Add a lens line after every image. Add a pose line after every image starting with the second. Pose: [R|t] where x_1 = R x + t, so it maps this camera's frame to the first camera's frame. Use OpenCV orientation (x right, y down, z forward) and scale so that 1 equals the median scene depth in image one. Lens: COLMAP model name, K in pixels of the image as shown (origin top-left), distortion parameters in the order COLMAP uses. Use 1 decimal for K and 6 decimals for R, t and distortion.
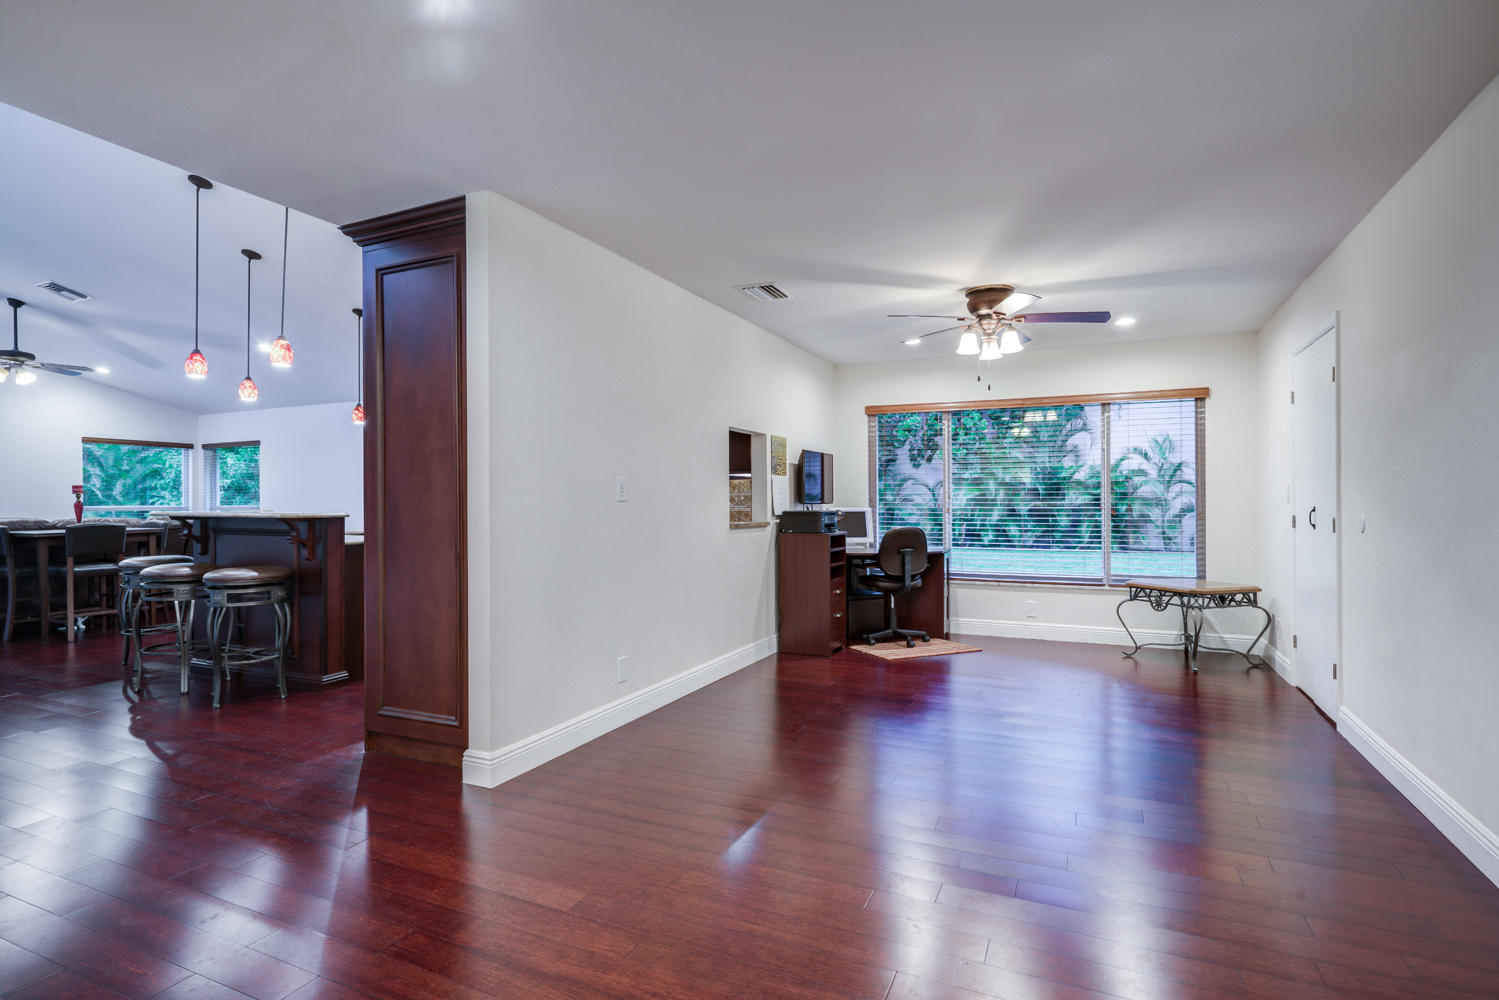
lens RADIAL K [[757.8, 0, 745.5], [0, 757.8, 501.0], [0, 0, 1]] dist [0.002353, 0.002218]
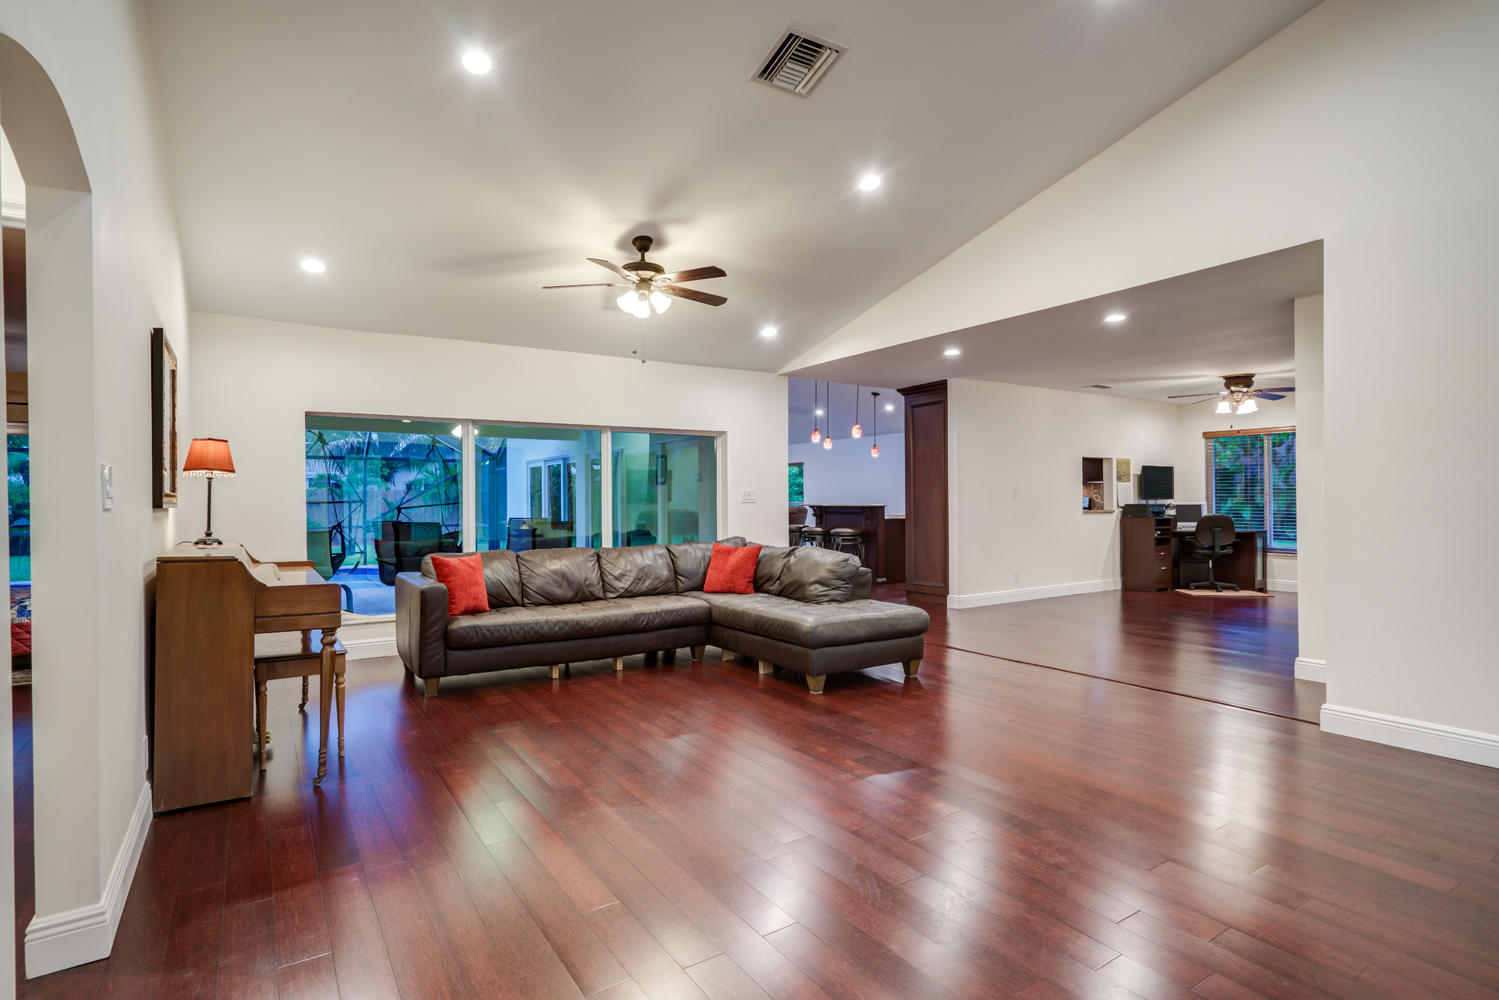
lens RADIAL K [[757.8, 0, 745.5], [0, 757.8, 501.0], [0, 0, 1]] dist [0.002353, 0.002218]
pose [[0.844894, -0.001994, -0.534930, 0.236924], [0.004661, 0.999983, 0.003634, -0.002800], [0.534913, -0.005563, 0.844889, -0.850049]]
